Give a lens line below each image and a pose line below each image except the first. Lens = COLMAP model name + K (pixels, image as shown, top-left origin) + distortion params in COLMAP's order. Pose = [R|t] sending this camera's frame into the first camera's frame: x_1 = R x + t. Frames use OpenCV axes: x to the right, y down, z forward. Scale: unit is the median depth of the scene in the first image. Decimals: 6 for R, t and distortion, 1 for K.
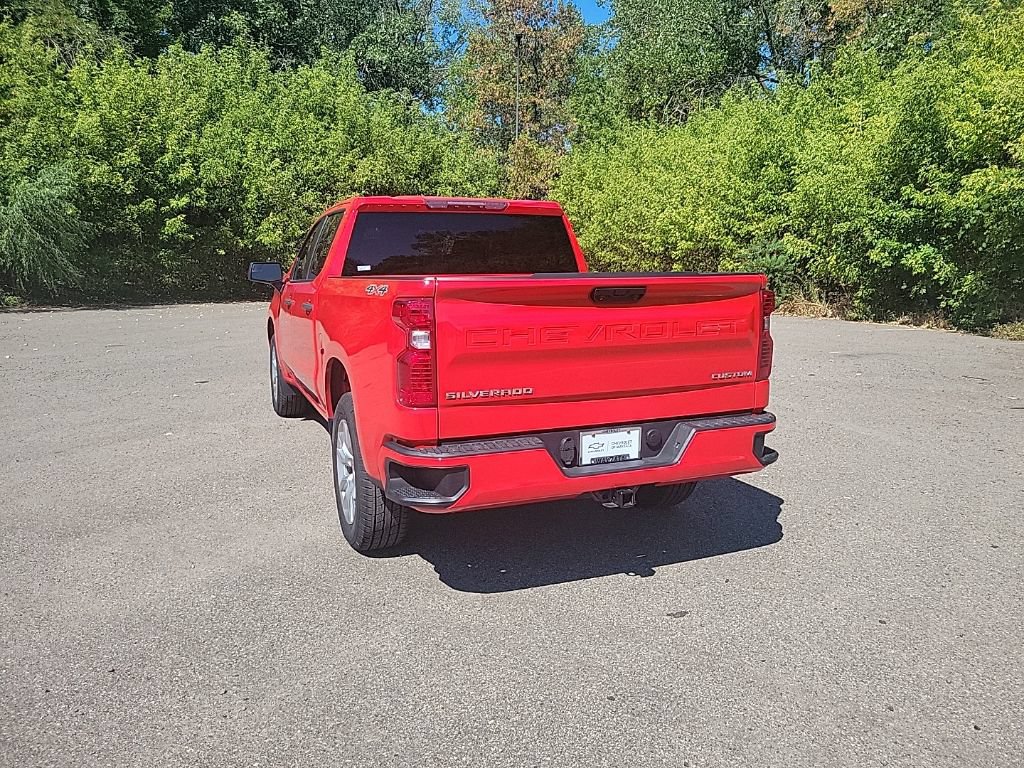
lens RADIAL K [[772.5, 0, 525.9], [0, 772.5, 373.9], [0, 0, 1]] dist [0.061160, -0.054920]
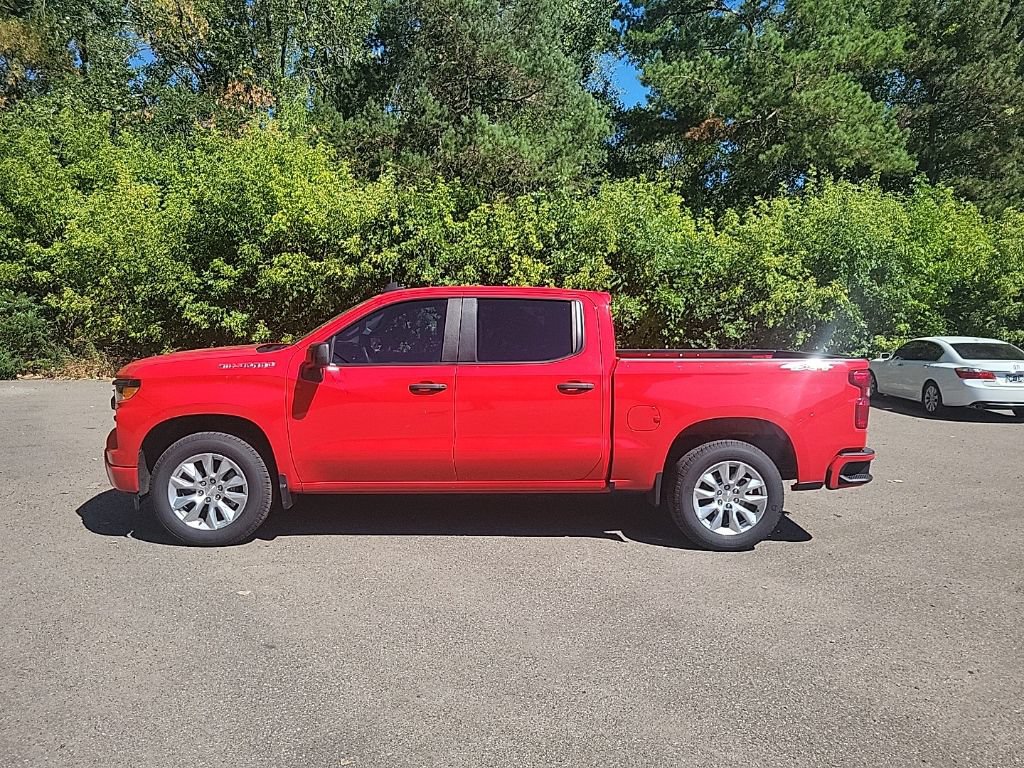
lens RADIAL K [[769.6, 0, 515.9], [0, 769.6, 384.6], [0, 0, 1]] dist [0.063039, -0.048543]
pose [[0.352006, -0.067747, 0.933543, -0.367747], [0.115327, 0.992917, 0.028570, -0.036045], [-0.928866, 0.097606, 0.357325, 0.189233]]
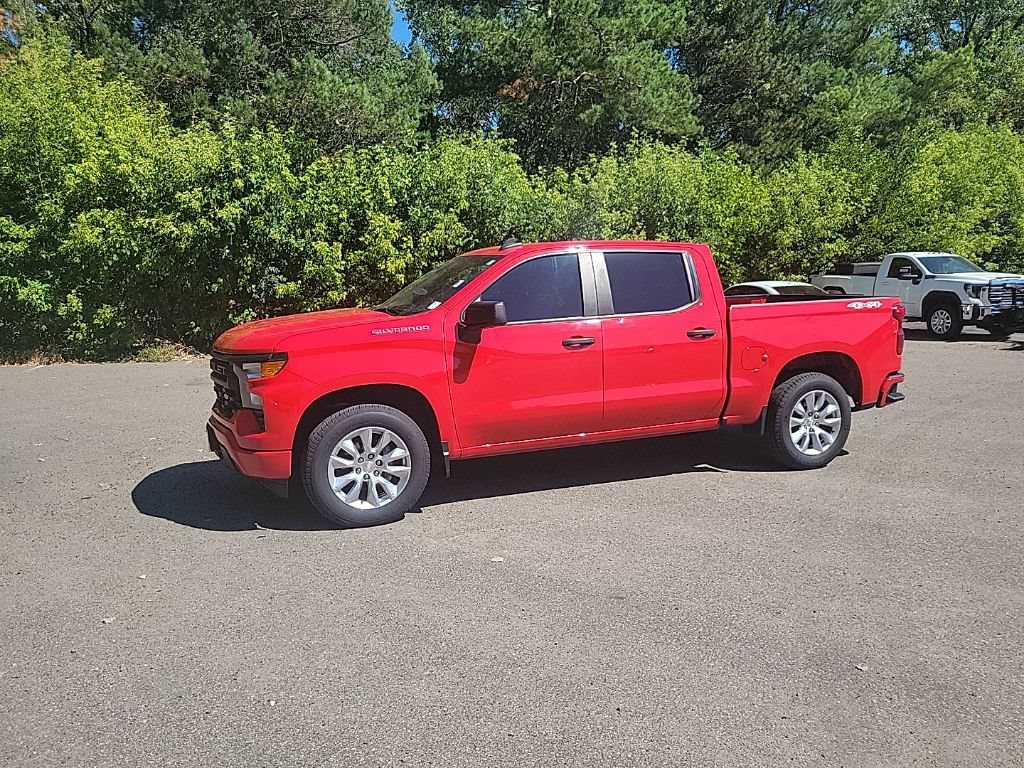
lens RADIAL K [[769.6, 0, 515.9], [0, 769.6, 384.6], [0, 0, 1]] dist [0.063039, -0.048543]
pose [[0.012603, -0.131594, 0.991224, -0.403237], [0.159358, 0.978897, 0.127931, -0.056941], [-0.987140, 0.156347, 0.033307, 0.347732]]
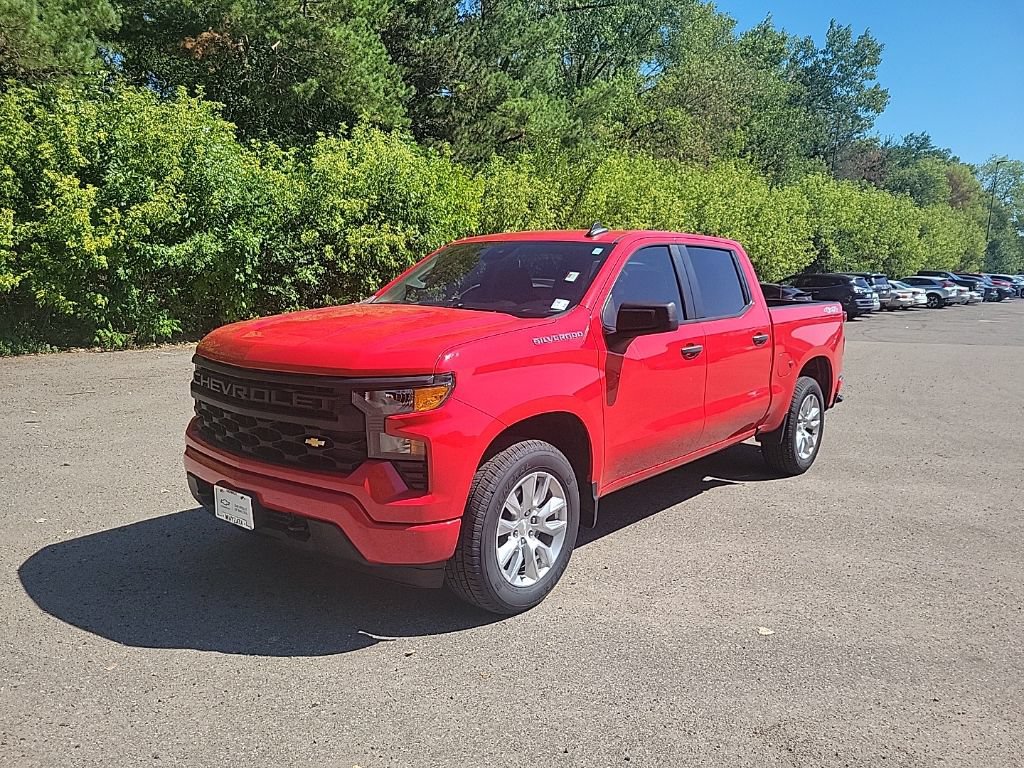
lens RADIAL K [[769.6, 0, 515.9], [0, 769.6, 384.6], [0, 0, 1]] dist [0.063039, -0.048543]
pose [[-0.469540, -0.128768, 0.873471, -0.299551], [0.109628, 0.973149, 0.202393, -0.078384], [-0.876079, 0.190788, -0.442816, 0.501646]]
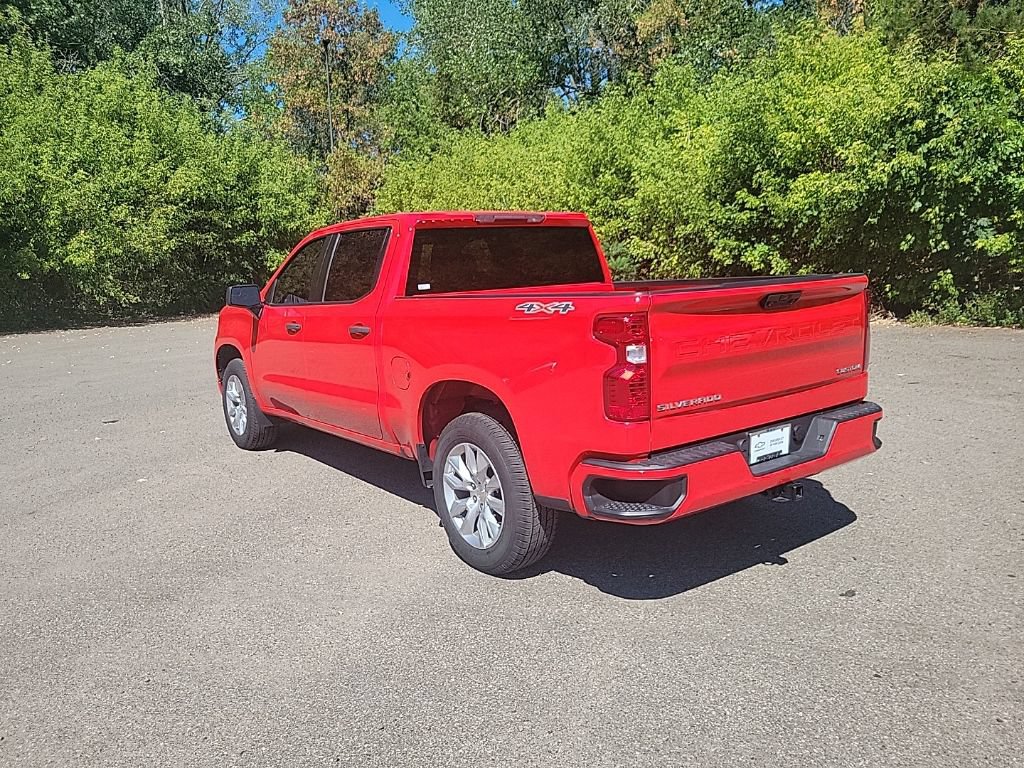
lens RADIAL K [[772.0, 0, 506.1], [0, 772.0, 385.9], [0, 0, 1]] dist [0.052085, -0.037927]
pose [[0.972220, -0.074392, 0.221933, -0.084397], [0.073203, 0.997224, 0.013590, -0.004690], [-0.222328, 0.003034, 0.974967, 0.009147]]
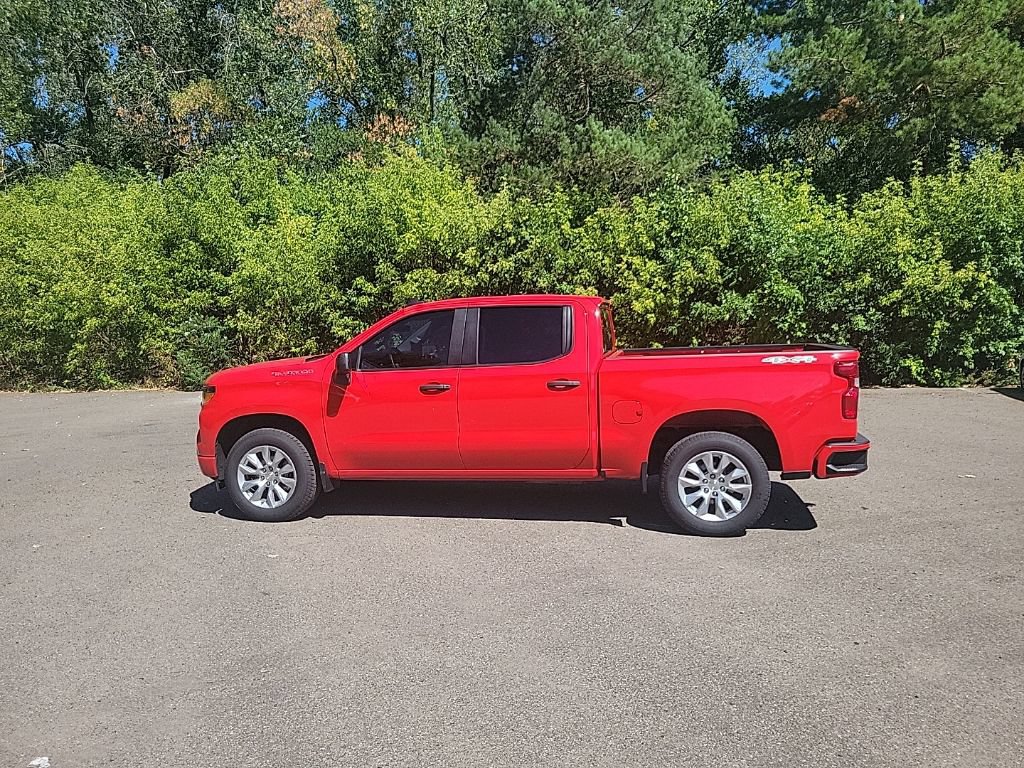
lens RADIAL K [[765.7, 0, 506.6], [0, 765.7, 398.5], [0, 0, 1]] dist [0.040638, -0.004718]
pose [[0.561974, -0.090959, 0.822139, -0.363913], [0.141243, 0.989890, 0.012972, -0.025367], [-0.815007, 0.108831, 0.569139, 0.106372]]
